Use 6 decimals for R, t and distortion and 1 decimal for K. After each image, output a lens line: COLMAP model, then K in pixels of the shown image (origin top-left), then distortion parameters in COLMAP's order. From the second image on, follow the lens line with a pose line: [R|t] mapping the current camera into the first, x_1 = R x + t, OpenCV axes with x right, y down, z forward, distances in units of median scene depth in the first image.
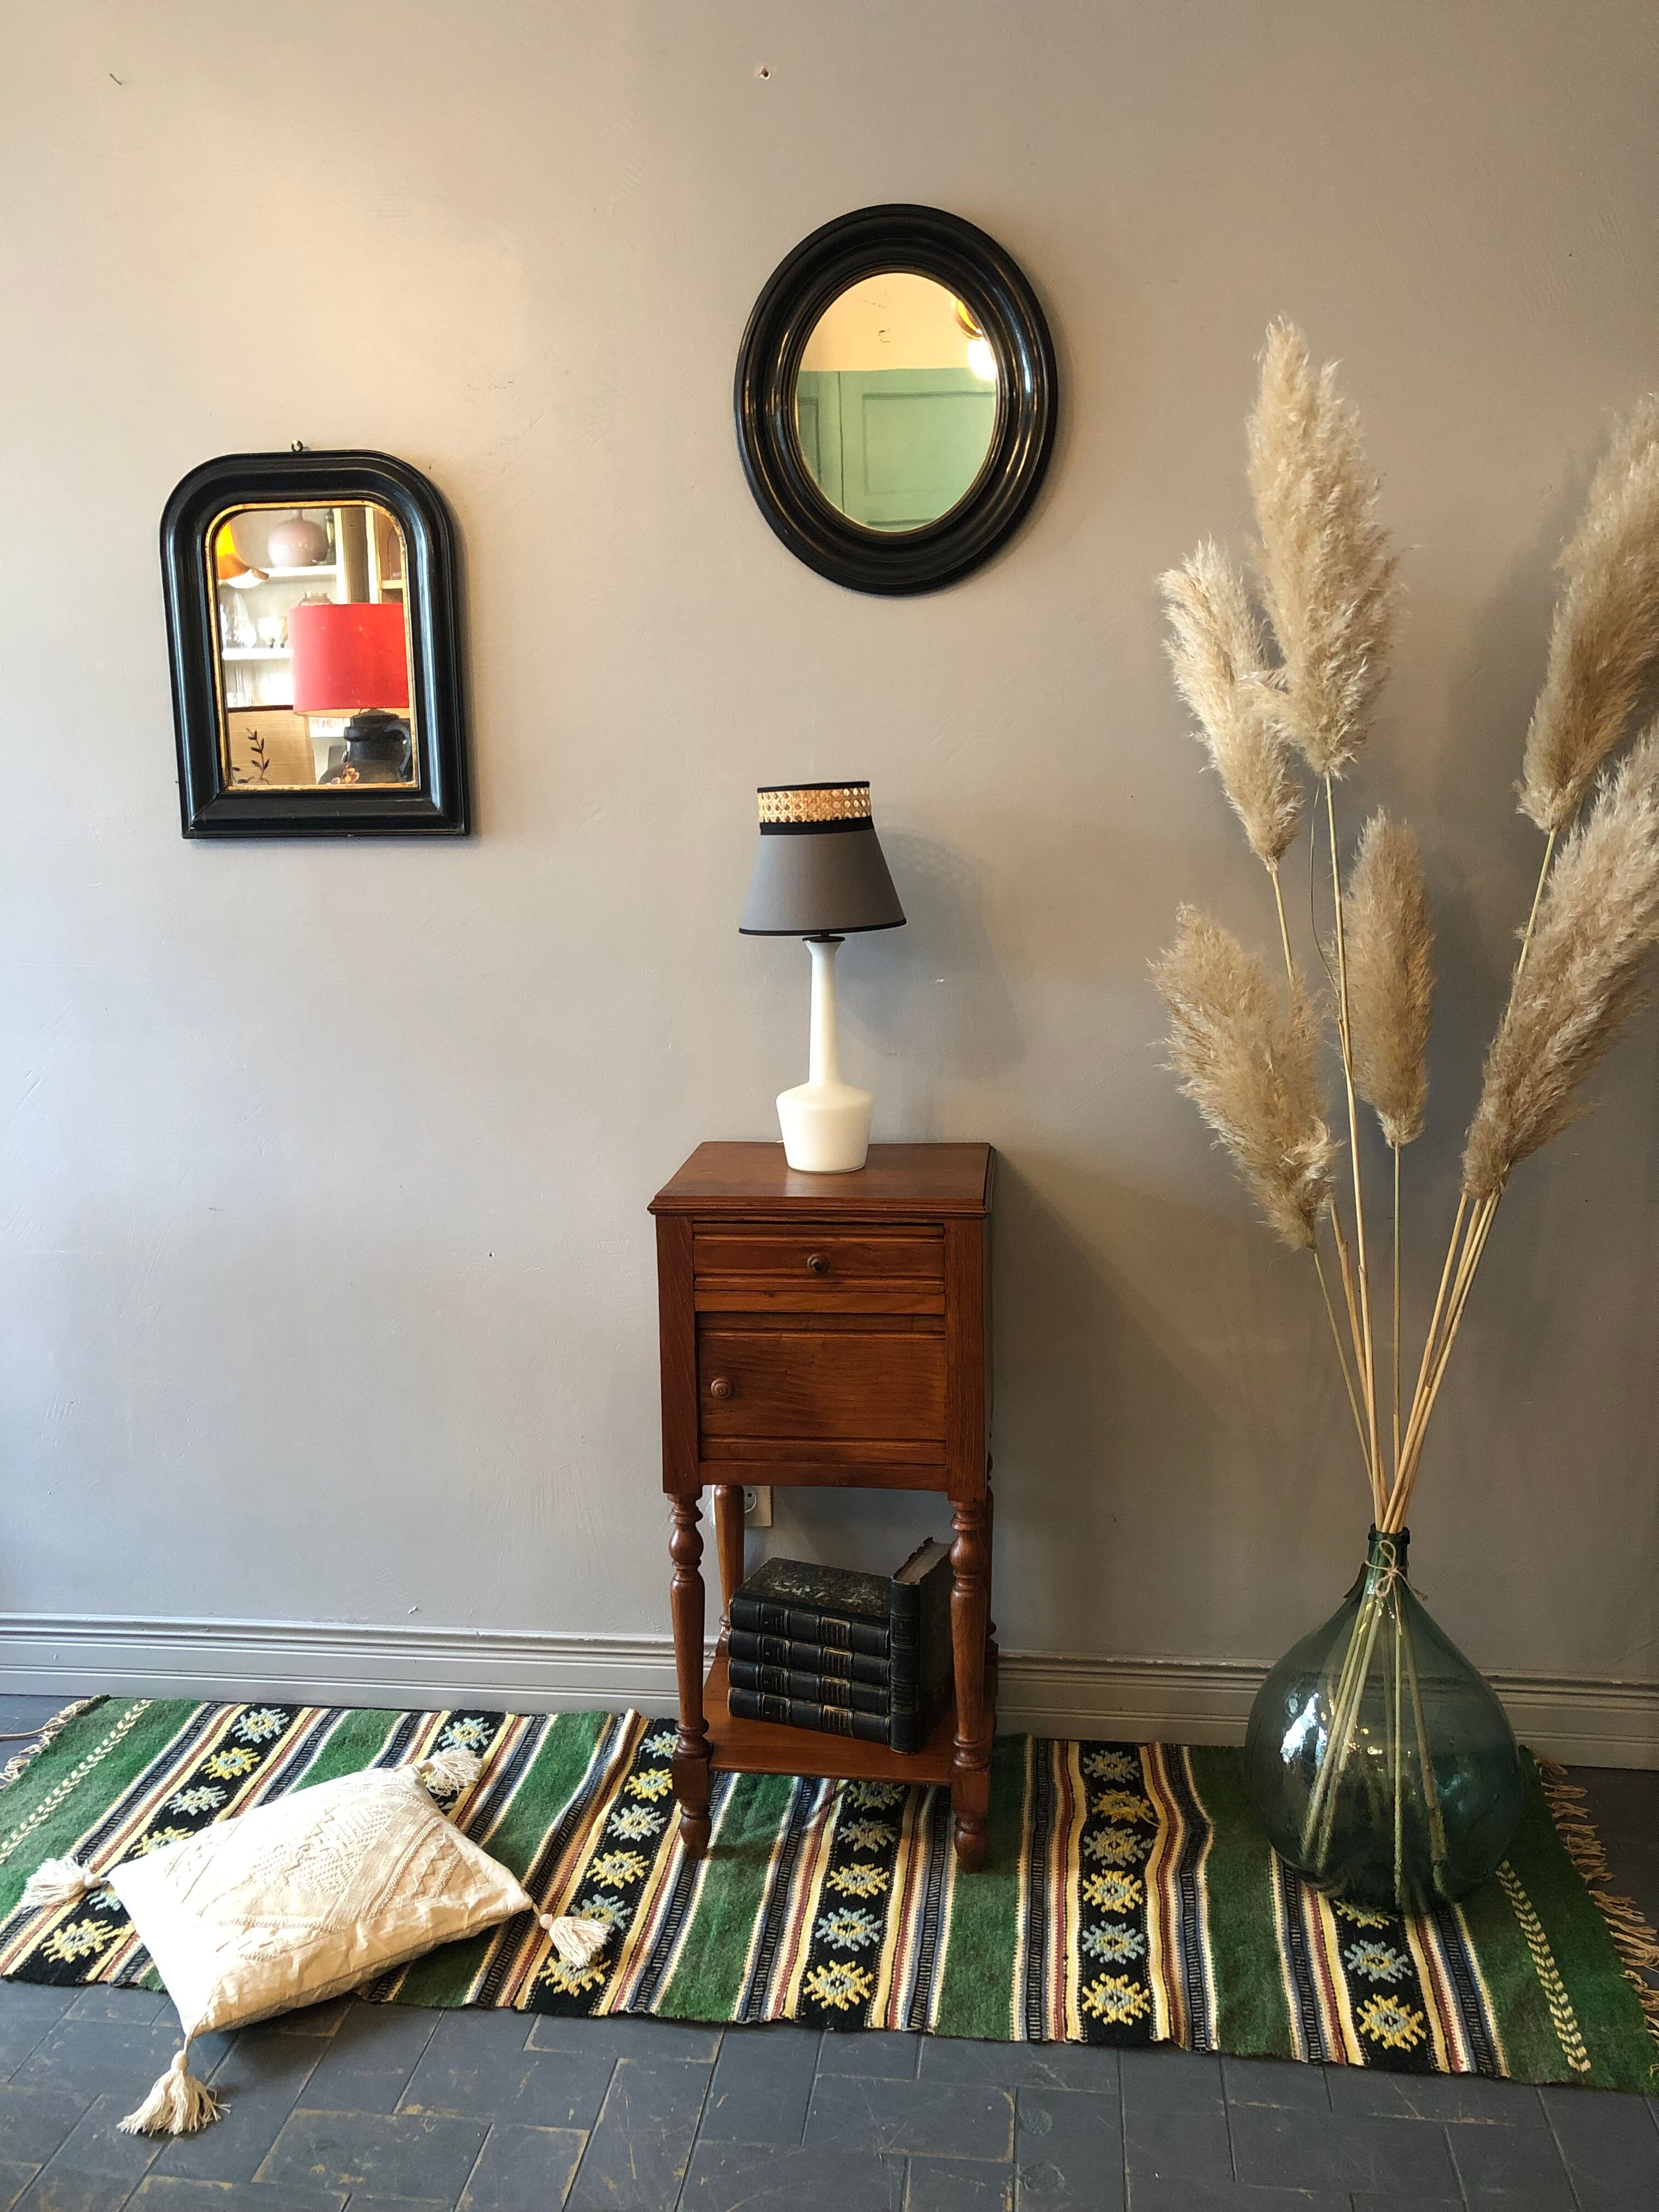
lens RADIAL K [[1839.3, 0, 815.6], [0, 1839.3, 1100.9], [0, 0, 1]] dist [0.032769, -0.006636]
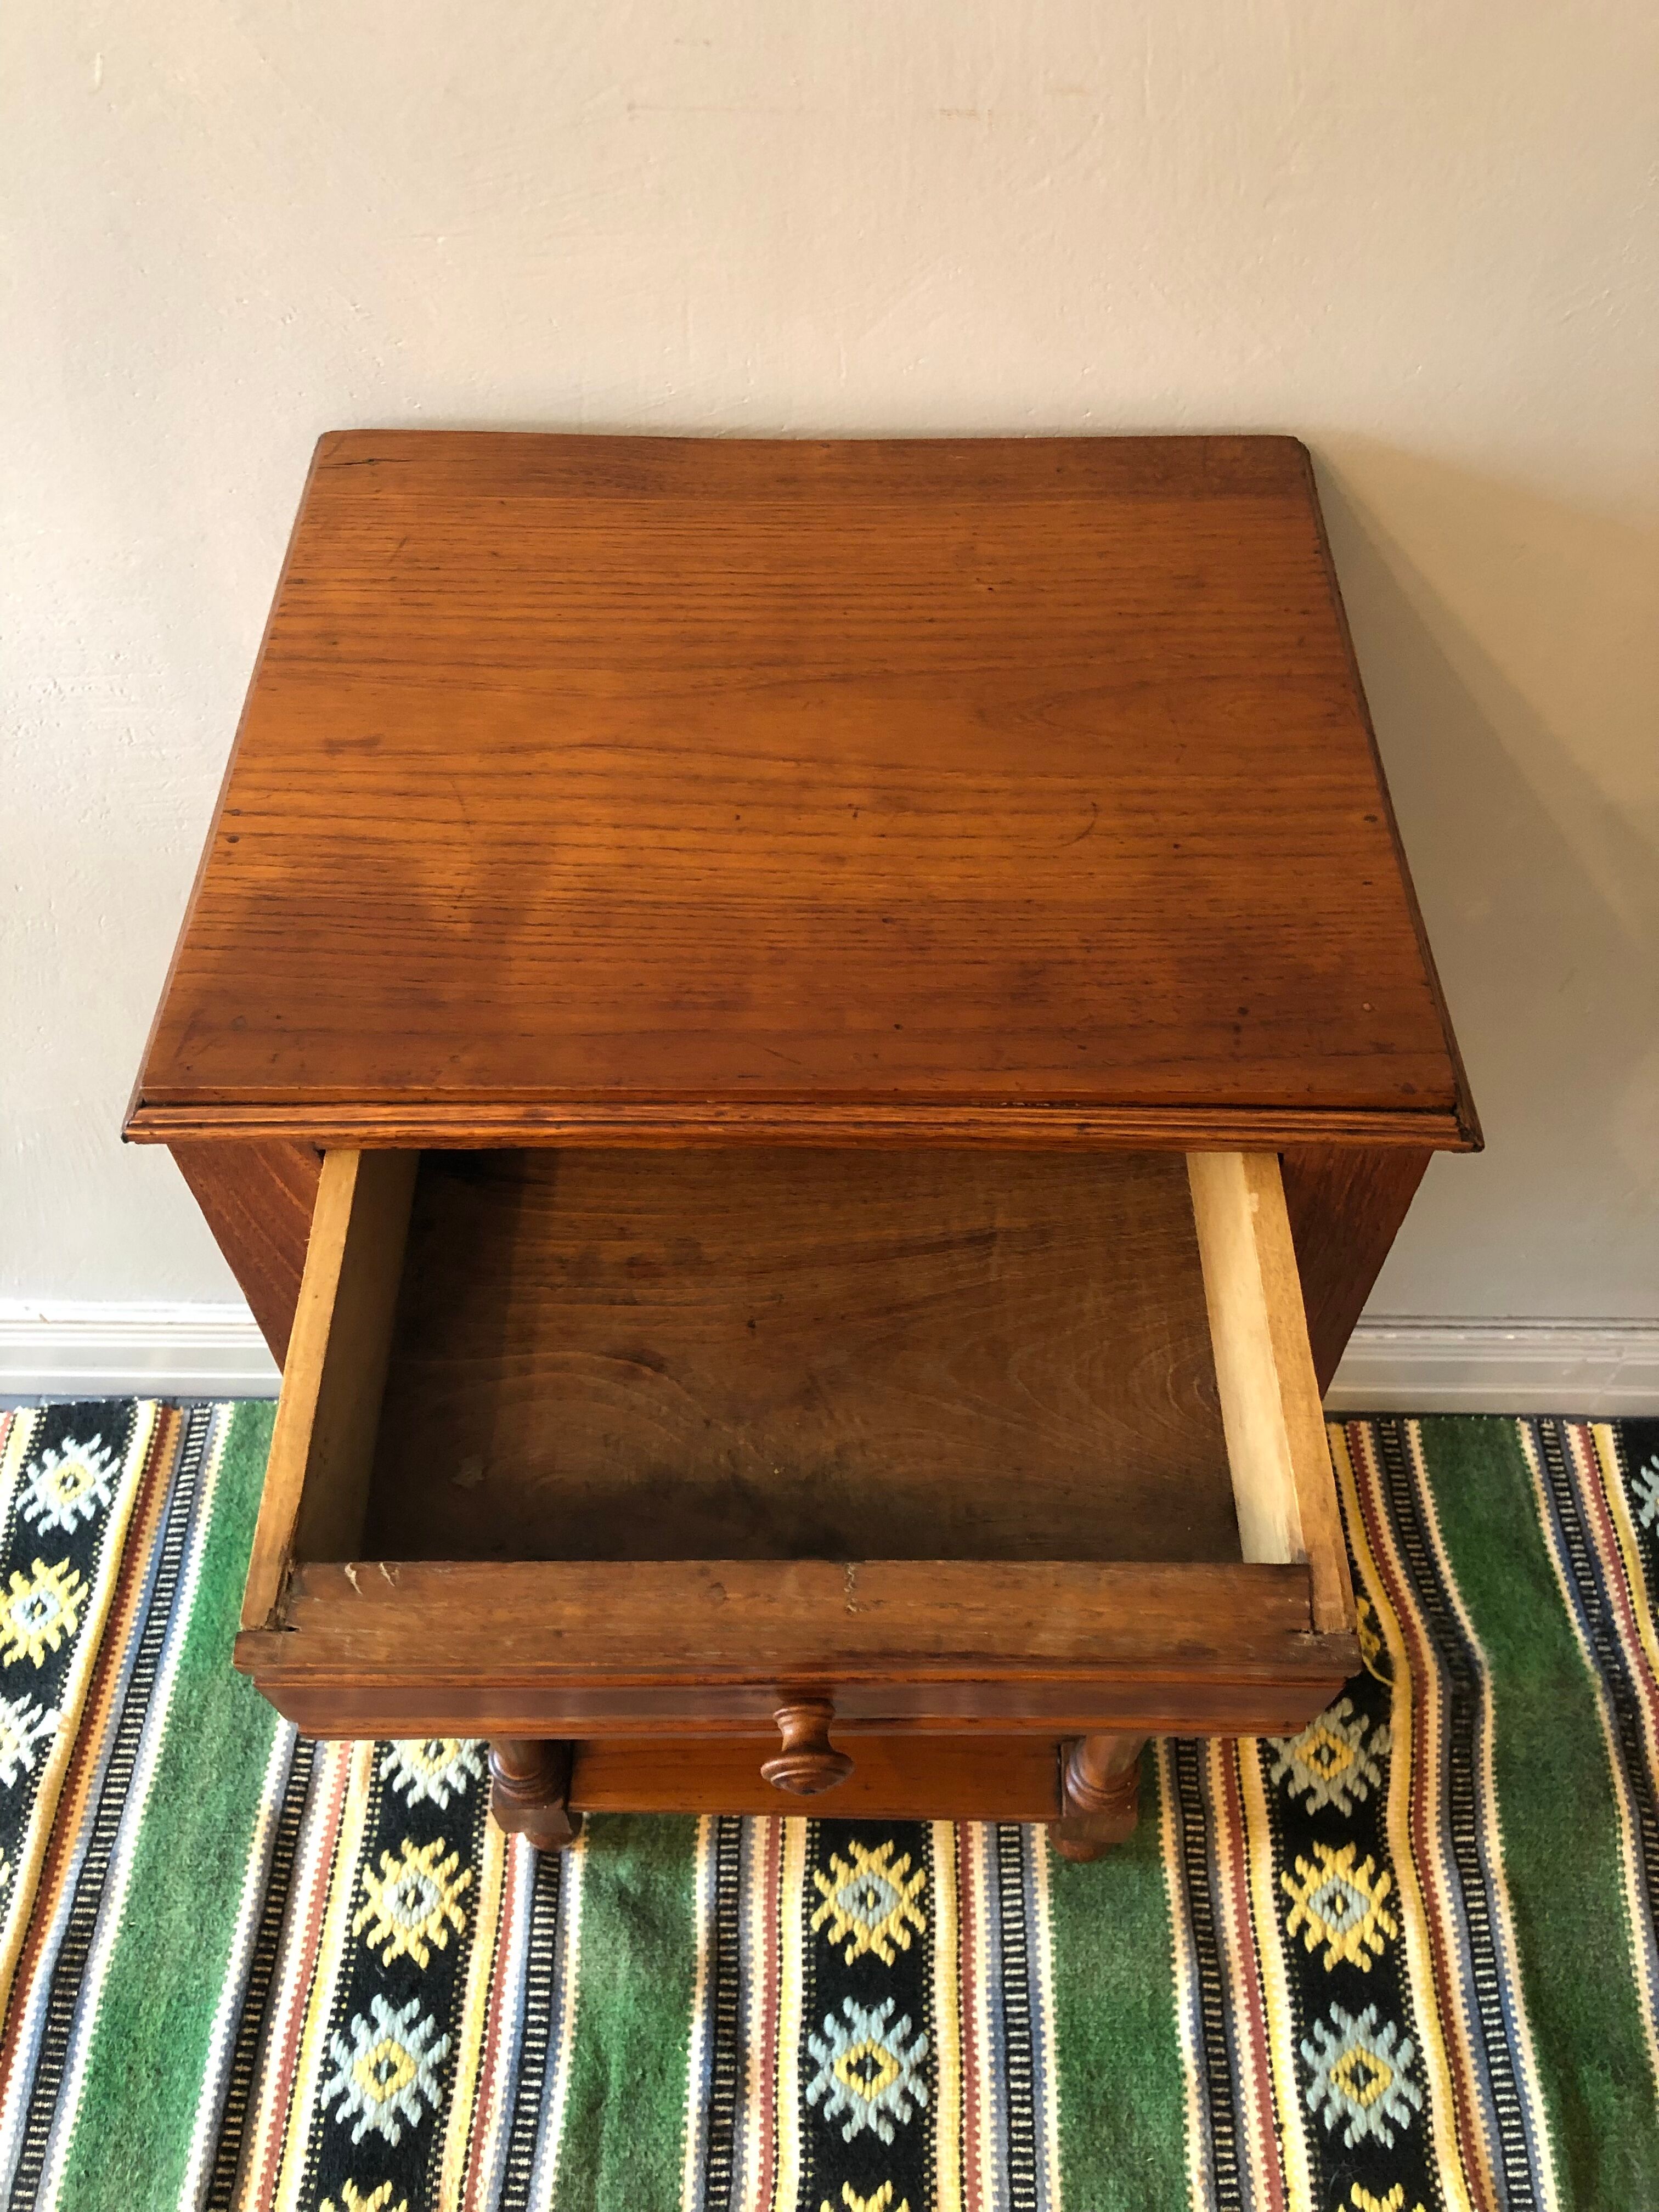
lens RADIAL K [[1833.2, 0, 834.8], [0, 1833.2, 1096.0], [0, 0, 1]] dist [0.019958, -0.007242]
pose [[0.992911, -0.077593, 0.090043, -0.017100], [-0.005484, 0.726824, 0.686802, -0.117206], [-0.118736, -0.682426, 0.721246, 0.790640]]
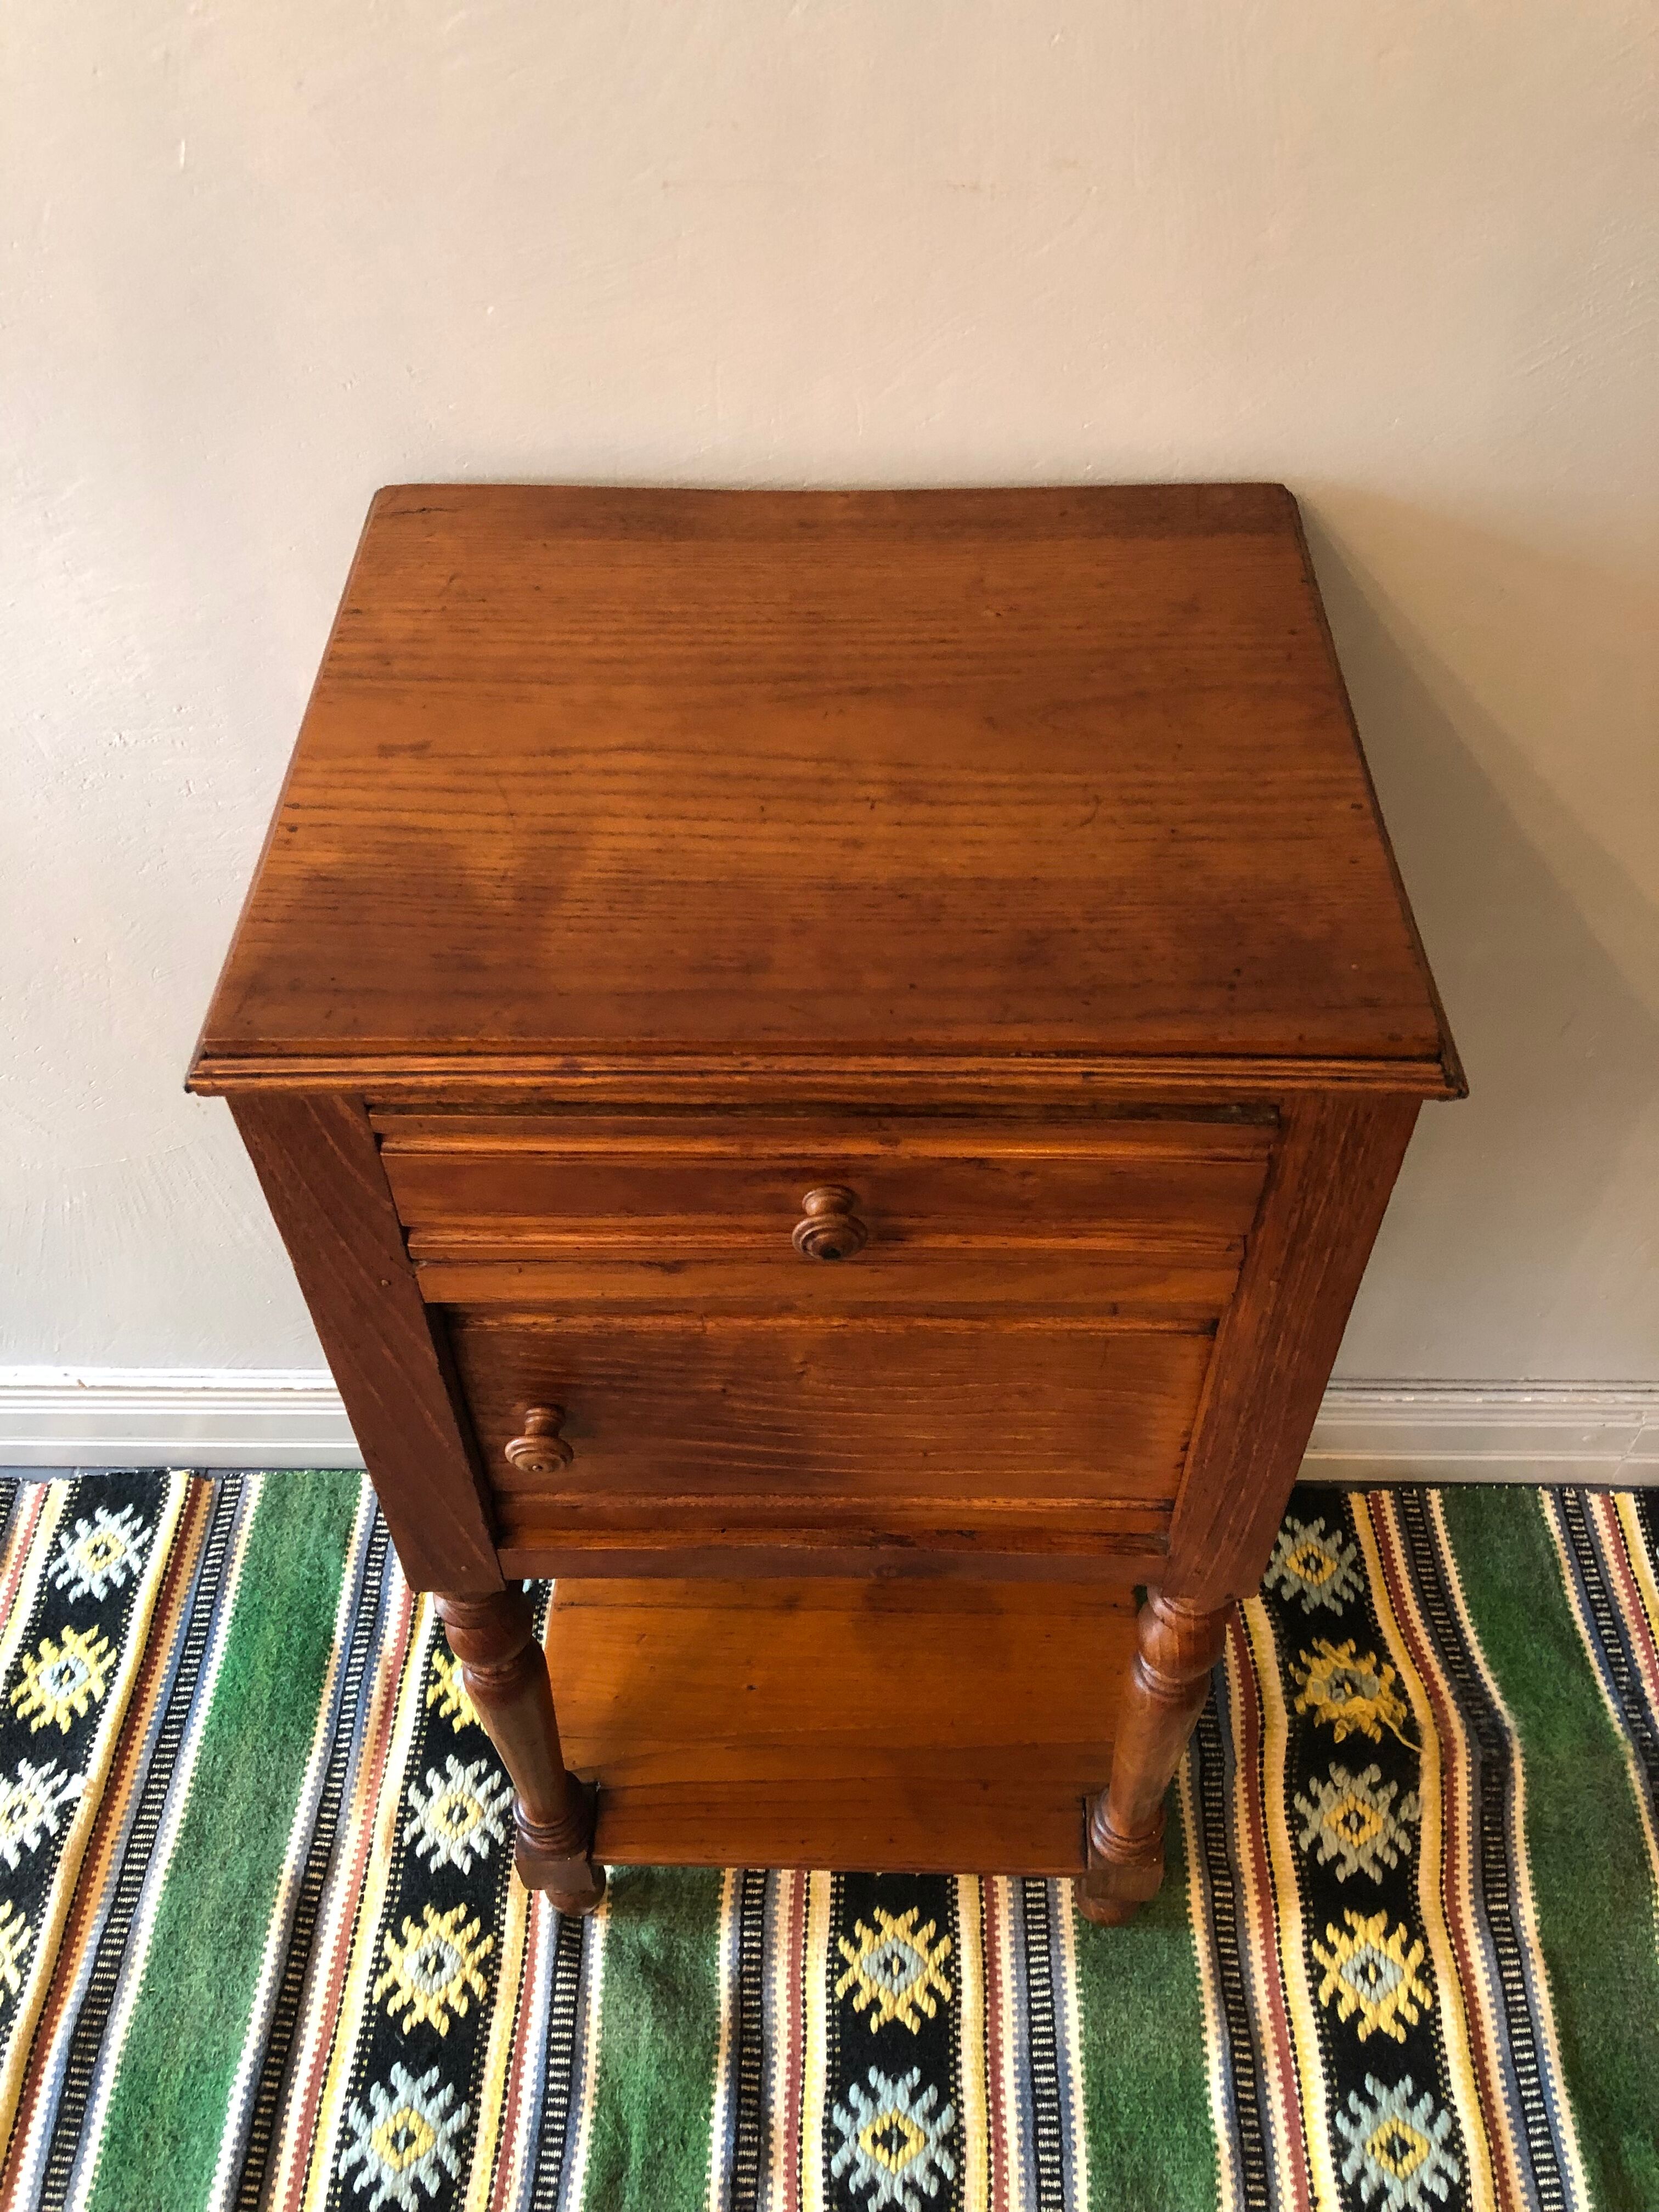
lens RADIAL K [[1833.2, 0, 835.9], [0, 1833.2, 1089.8], [0, 0, 1]] dist [0.019958, -0.007242]
pose [[0.993763, -0.073243, 0.084083, -0.019846], [0.005119, 0.783207, 0.621740, -0.106158], [-0.111393, -0.617432, 0.778697, 0.760960]]
